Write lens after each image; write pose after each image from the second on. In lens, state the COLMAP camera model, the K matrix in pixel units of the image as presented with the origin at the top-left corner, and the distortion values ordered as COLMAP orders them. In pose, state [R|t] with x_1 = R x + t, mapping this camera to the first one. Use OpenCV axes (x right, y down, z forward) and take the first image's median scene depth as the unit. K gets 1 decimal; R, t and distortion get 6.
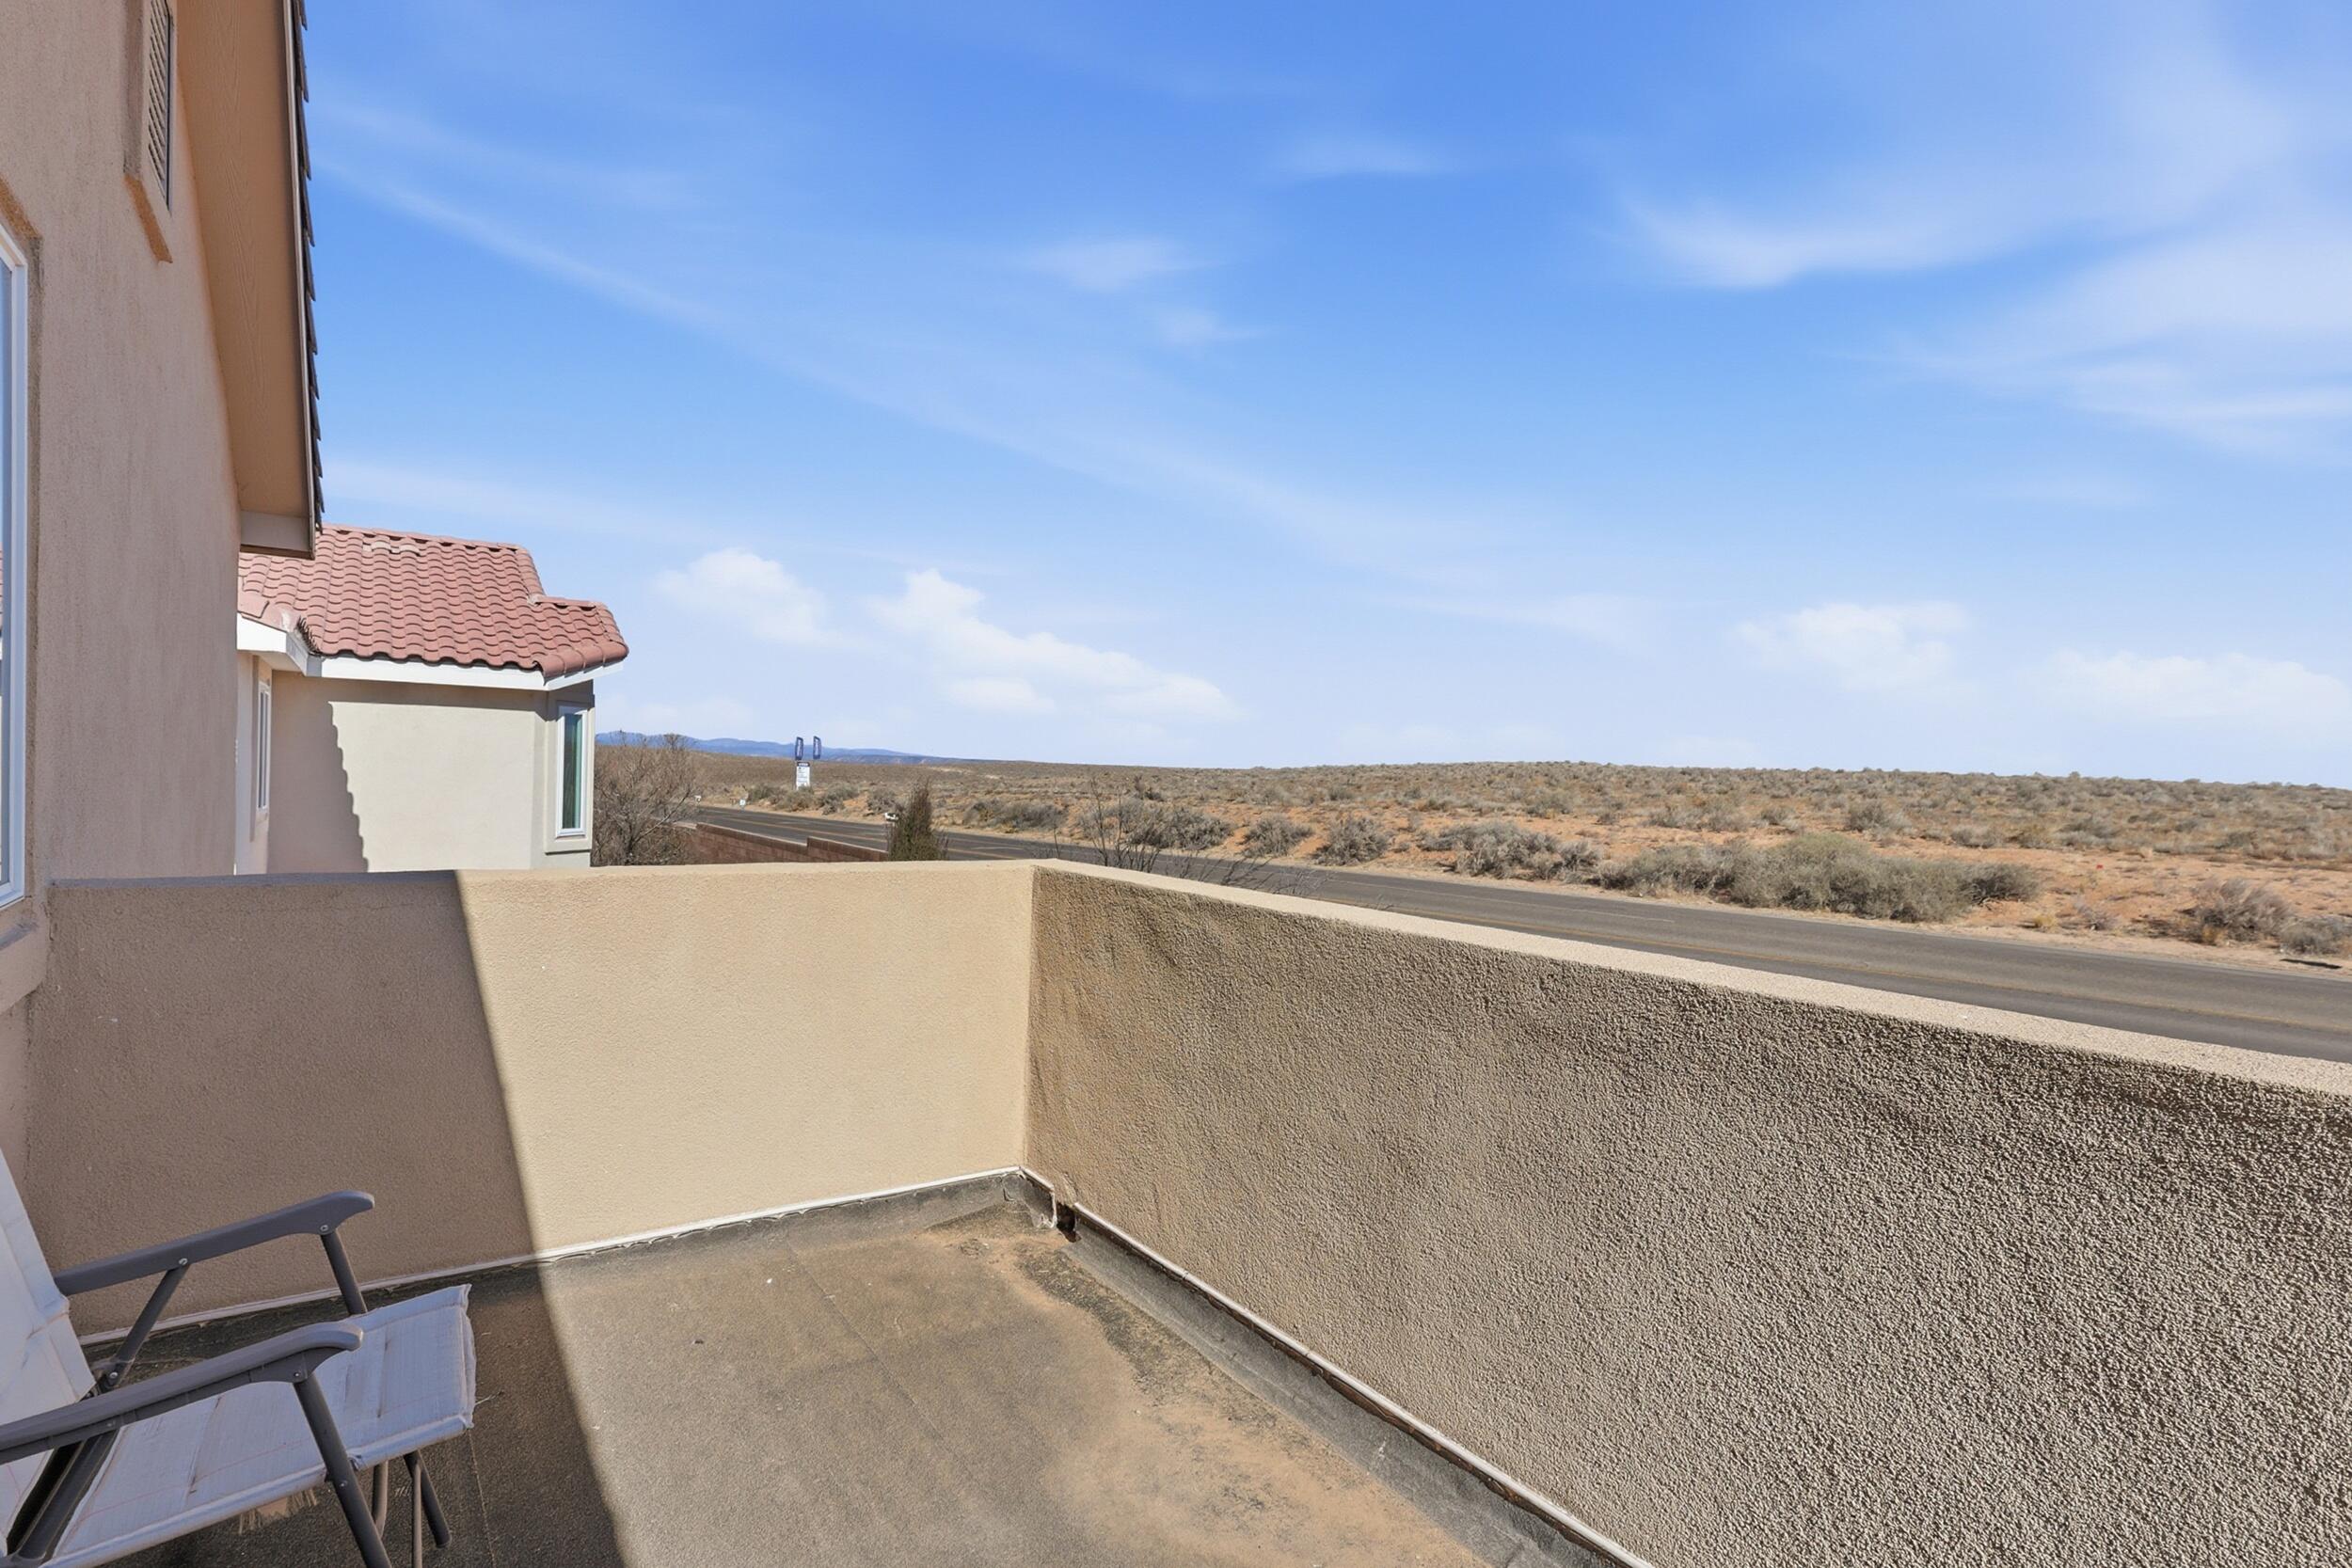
lens RADIAL K [[1132.0, 0, 1170.5], [0, 1132.0, 804.3], [0, 0, 1]] dist [0.000175, 0.001333]
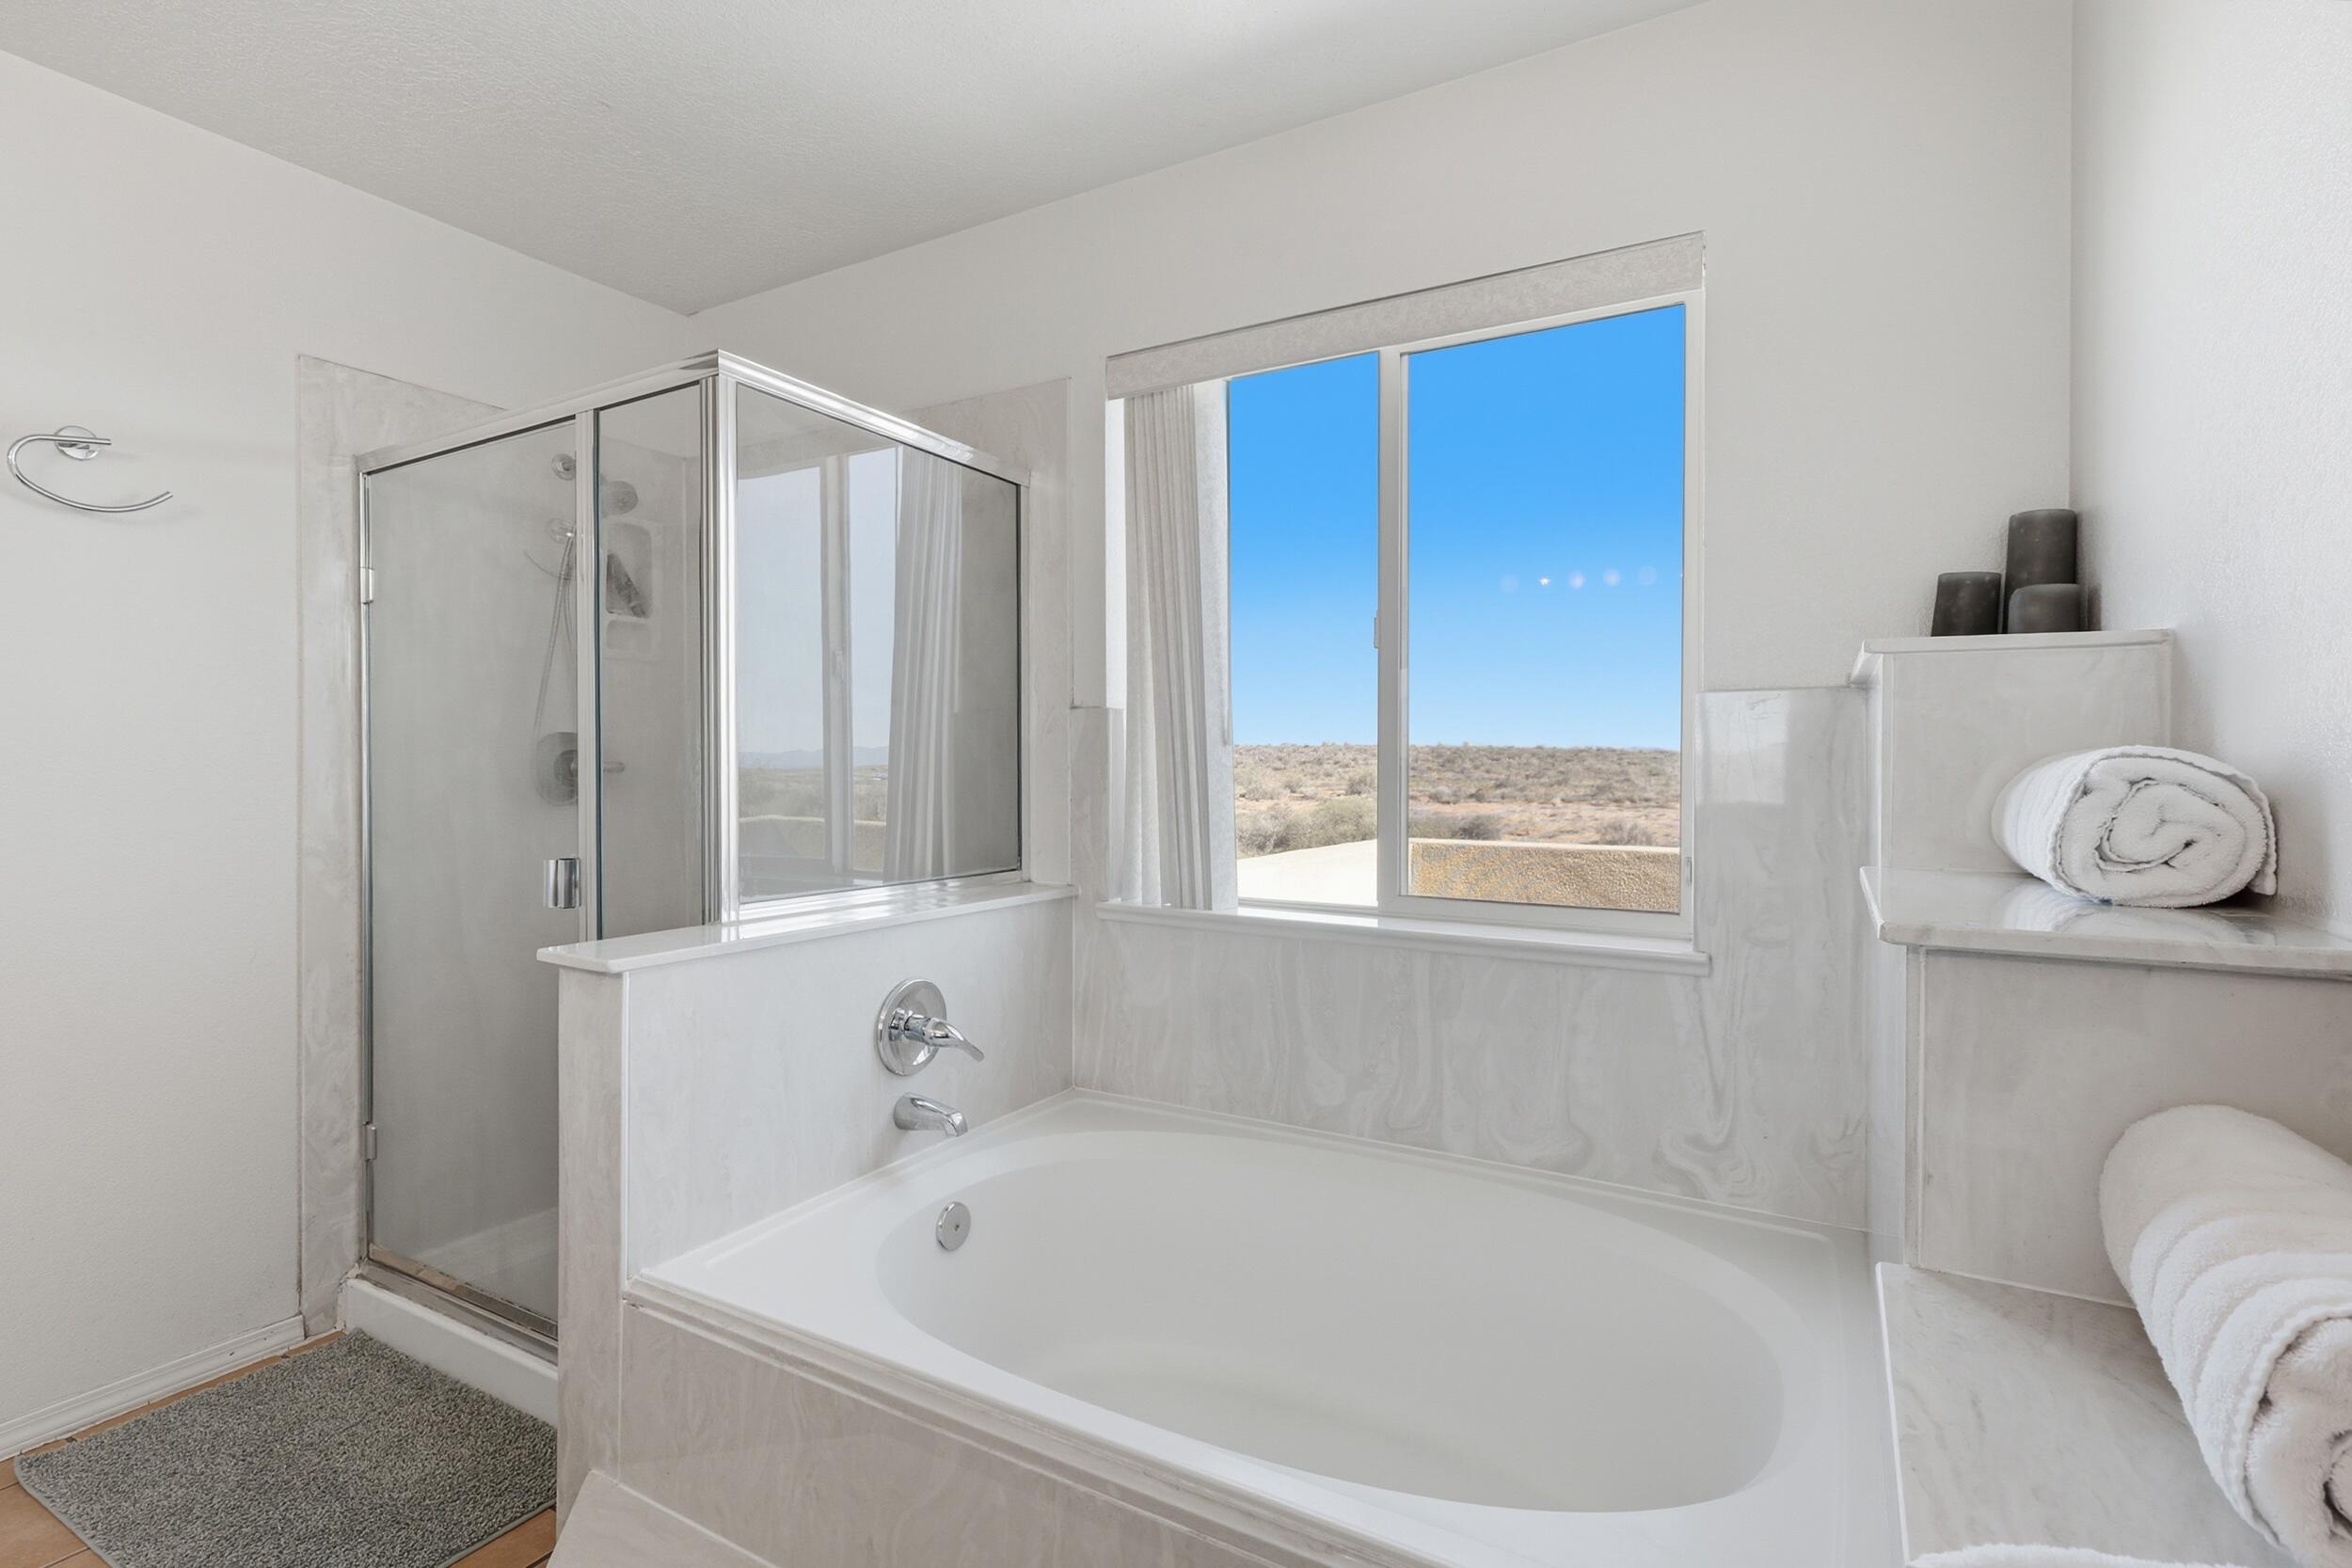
lens RADIAL K [[1132.0, 0, 1190.5], [0, 1132.0, 766.8], [0, 0, 1]] dist [0.000175, 0.001333]
pose [[0.894022, -0.031128, 0.446940, -0.159807], [0.038980, 0.999205, -0.008381, -0.005462], [-0.446323, 0.024914, 0.894525, -0.008628]]
